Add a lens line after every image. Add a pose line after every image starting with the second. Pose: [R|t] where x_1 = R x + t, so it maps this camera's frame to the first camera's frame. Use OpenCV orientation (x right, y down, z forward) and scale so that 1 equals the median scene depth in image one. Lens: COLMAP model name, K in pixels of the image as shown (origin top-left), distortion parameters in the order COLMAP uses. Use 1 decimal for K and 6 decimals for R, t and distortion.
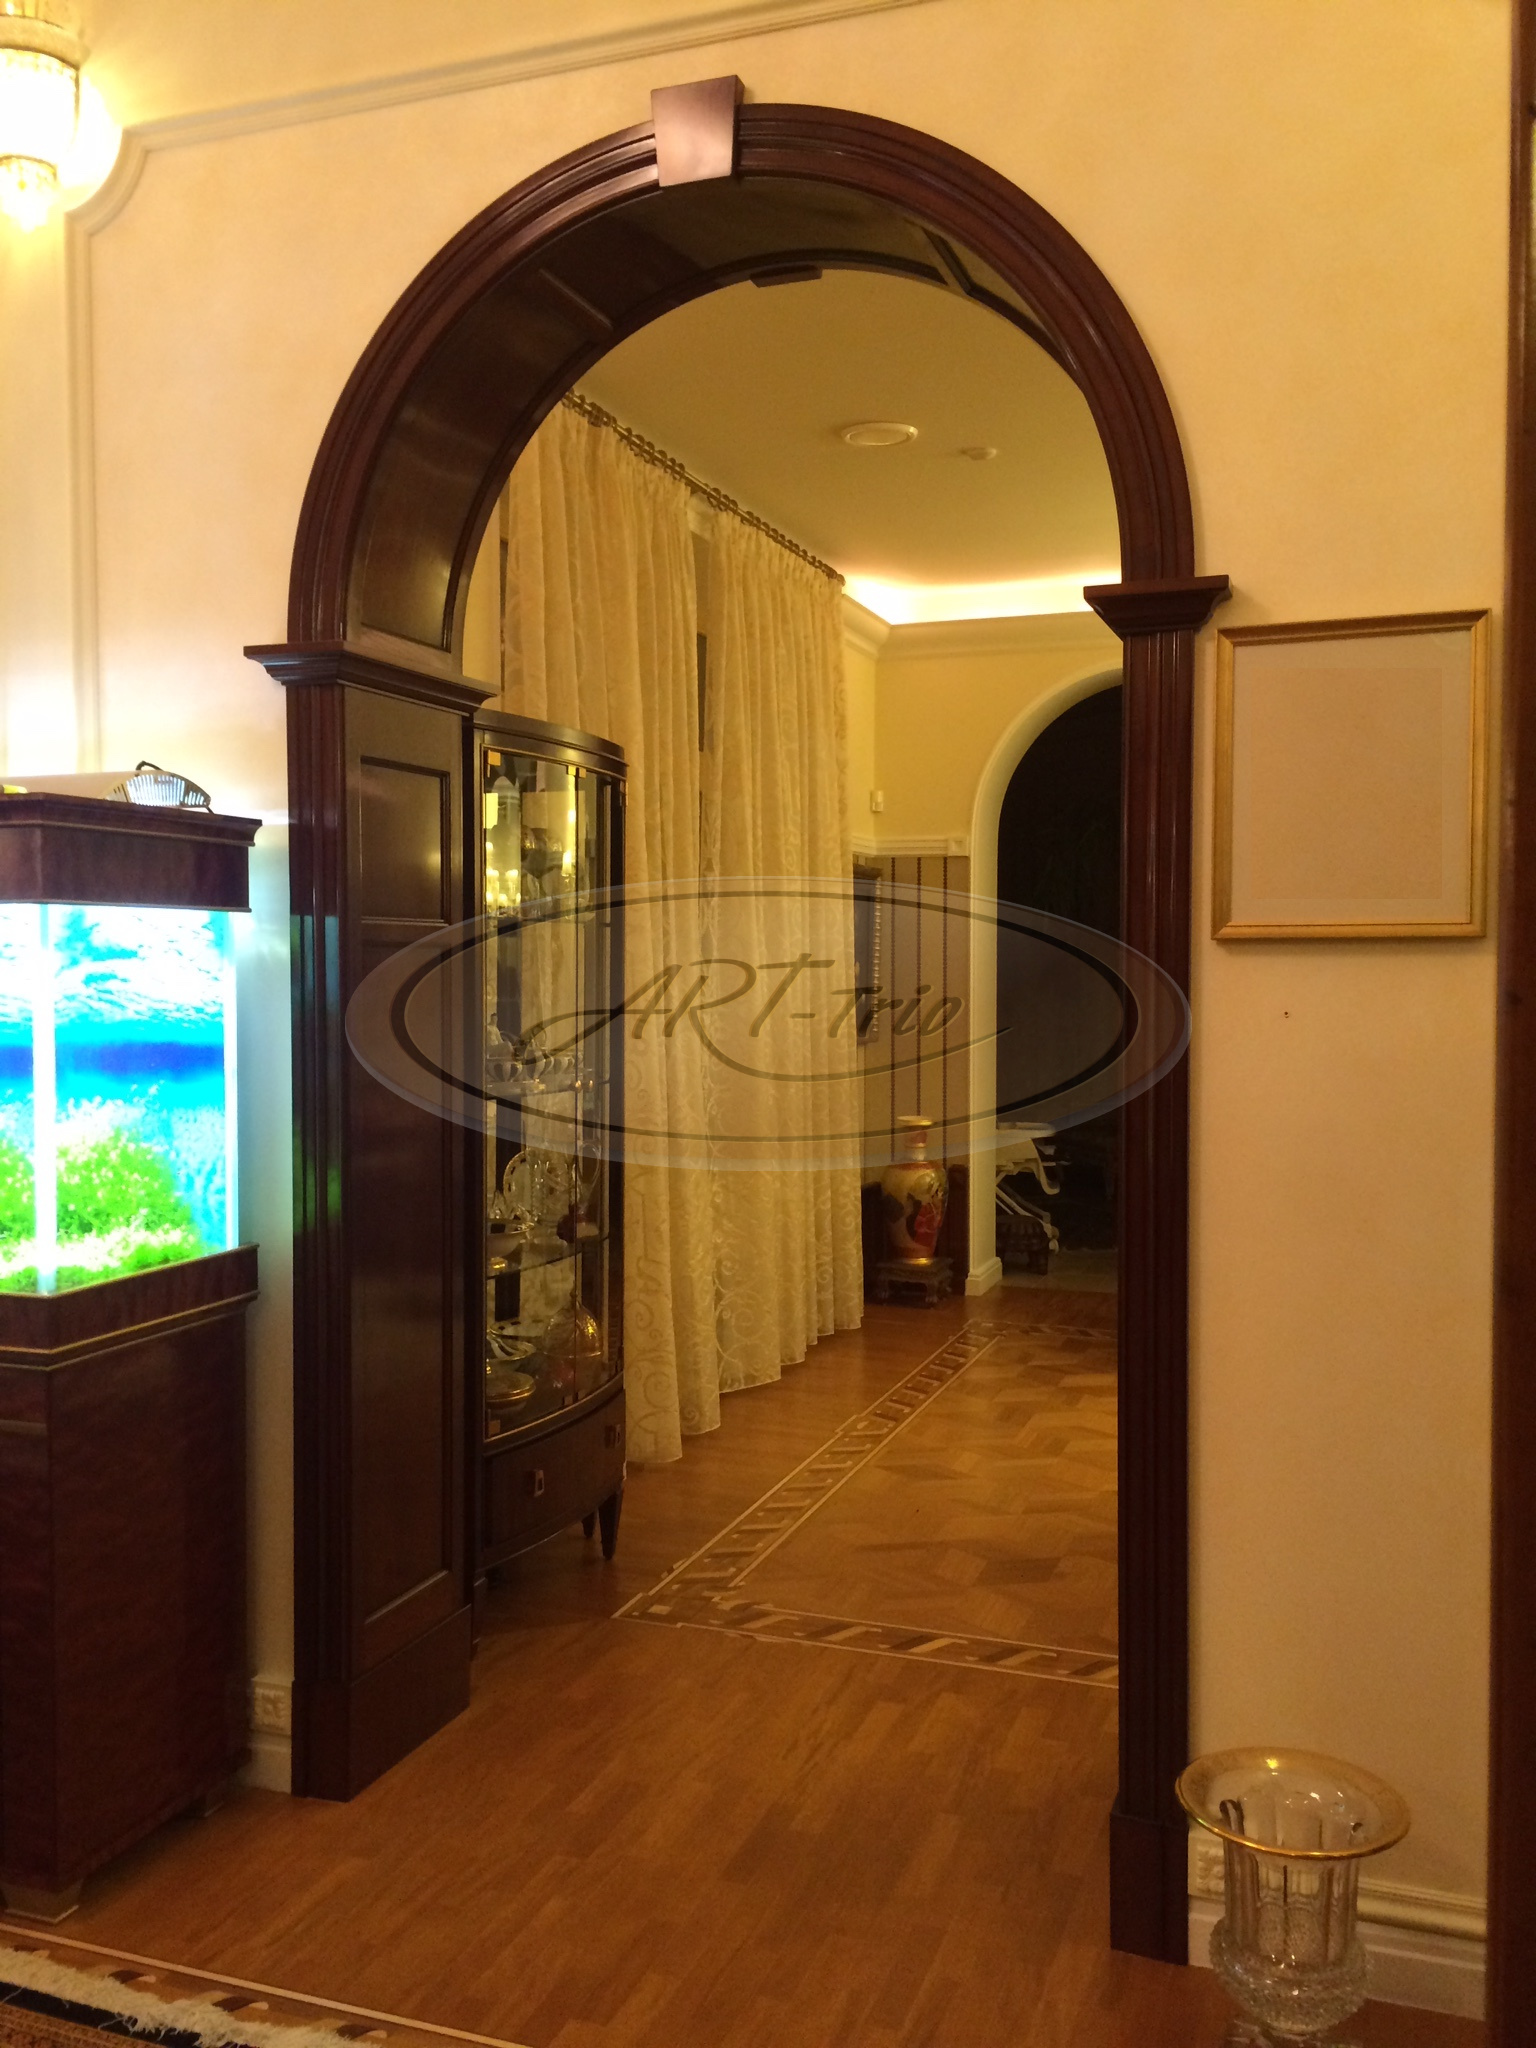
lens RADIAL K [[1708.9, 0, 757.4], [0, 1708.9, 1026.4], [0, 0, 1]] dist [0.087567, -0.110042]
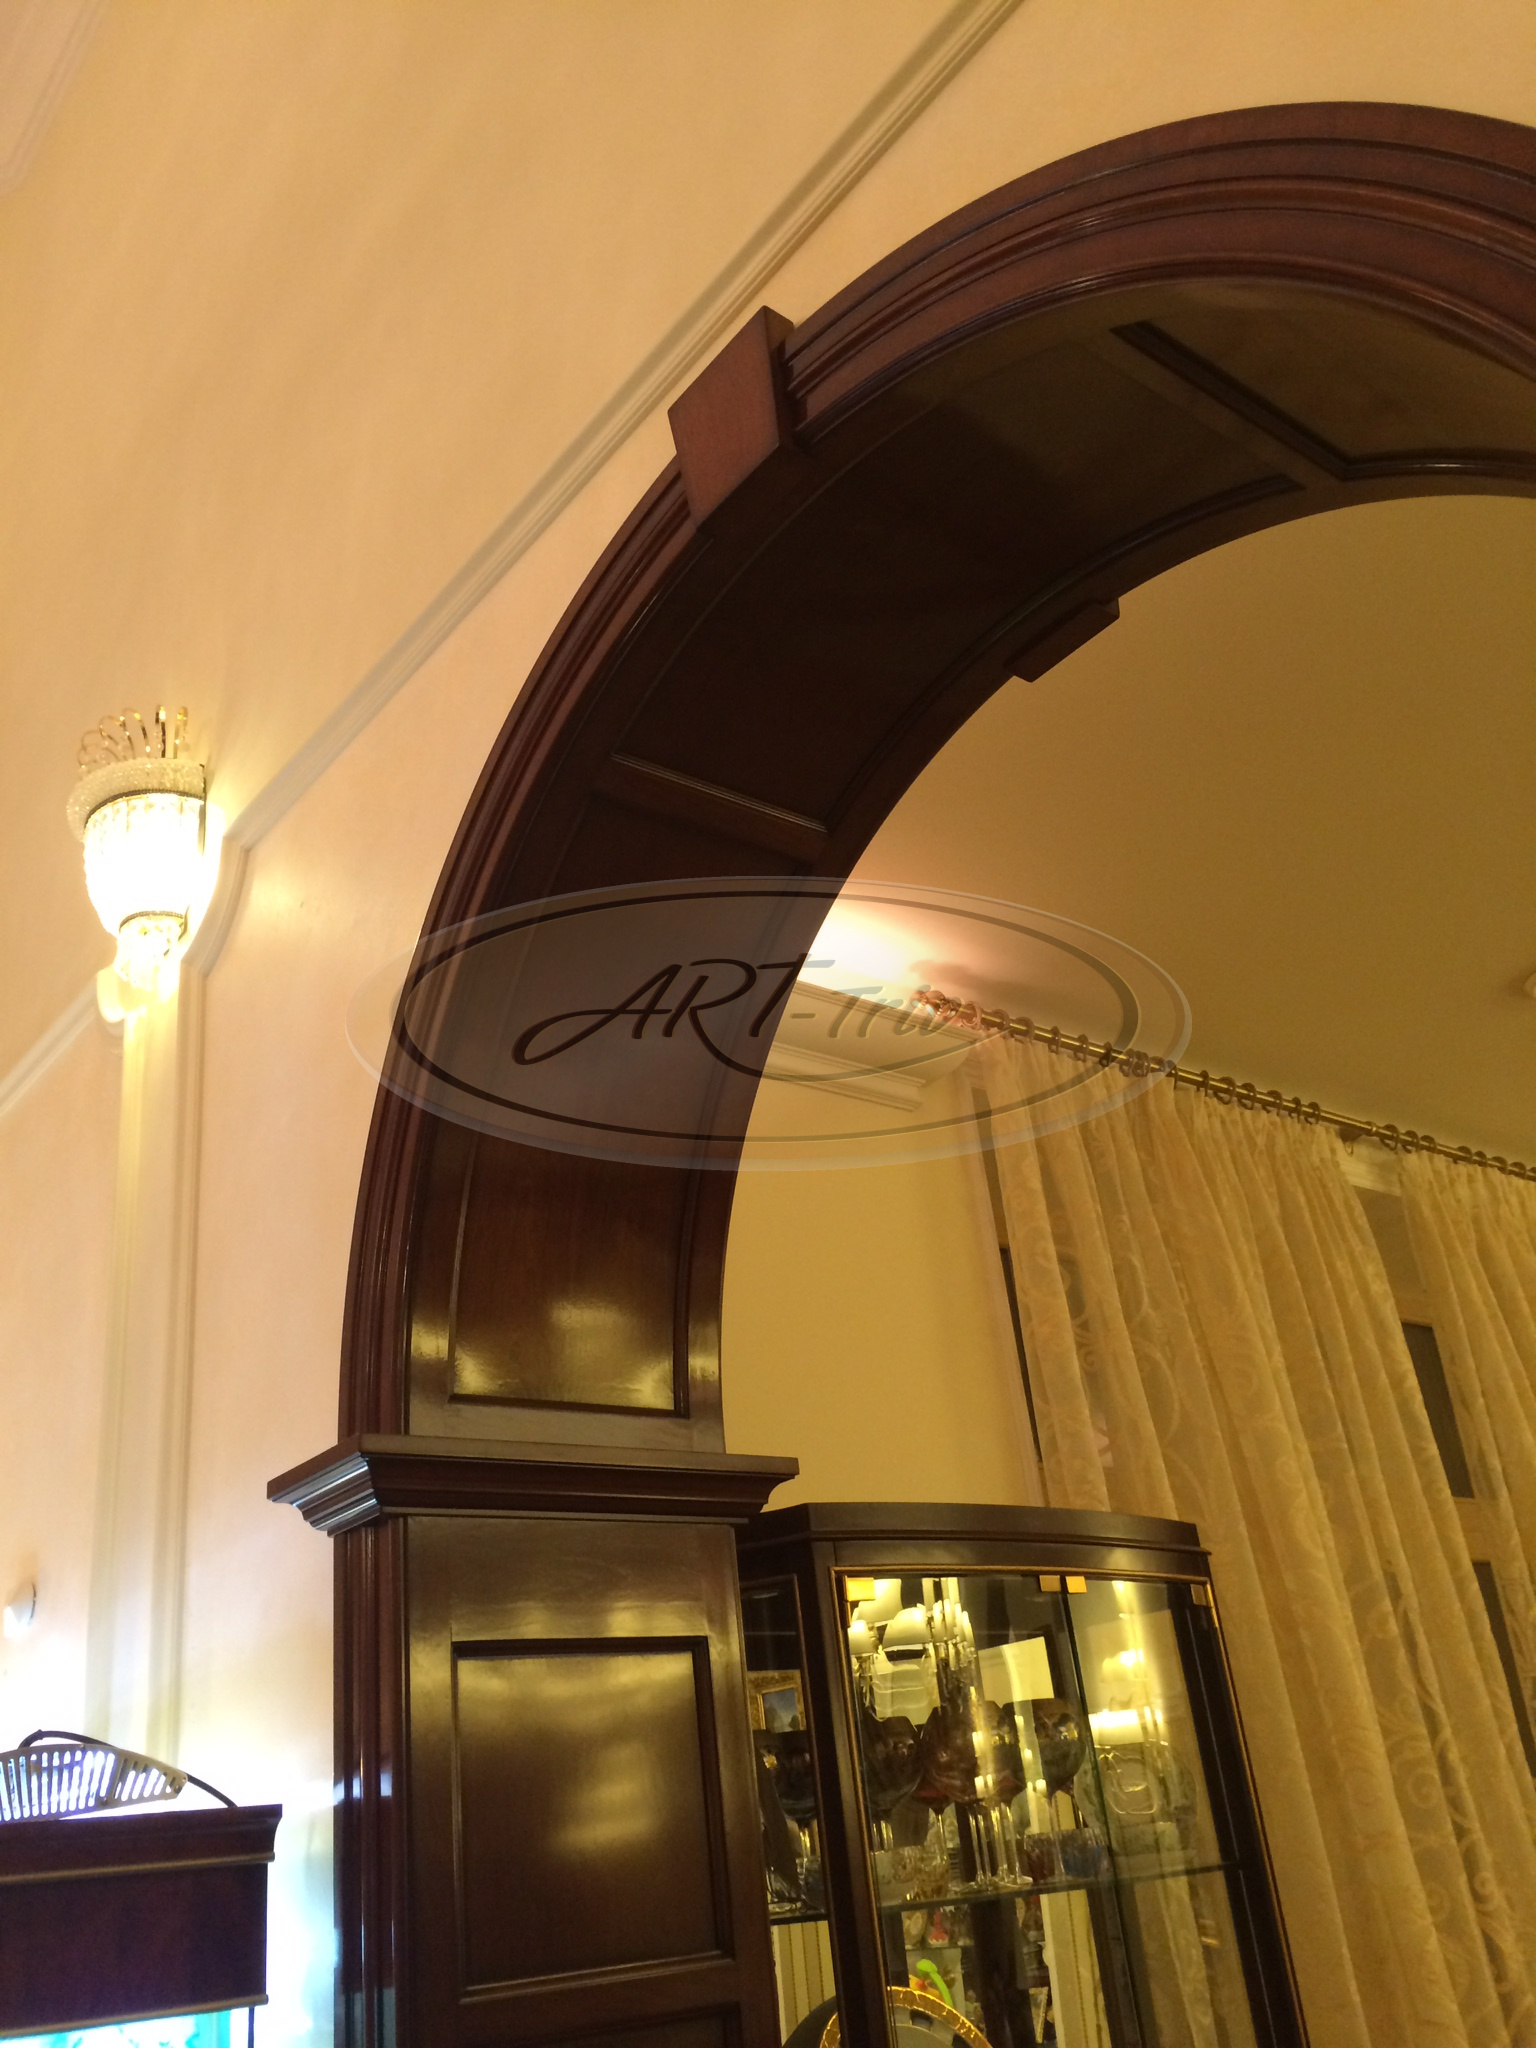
lens RADIAL K [[1708.9, 0, 757.4], [0, 1708.9, 1026.4], [0, 0, 1]] dist [0.087567, -0.110042]
pose [[0.848969, -0.311170, -0.427112, 0.080266], [0.084185, 0.877565, -0.472009, -0.038499], [0.521694, 0.364765, 0.771221, 0.337172]]
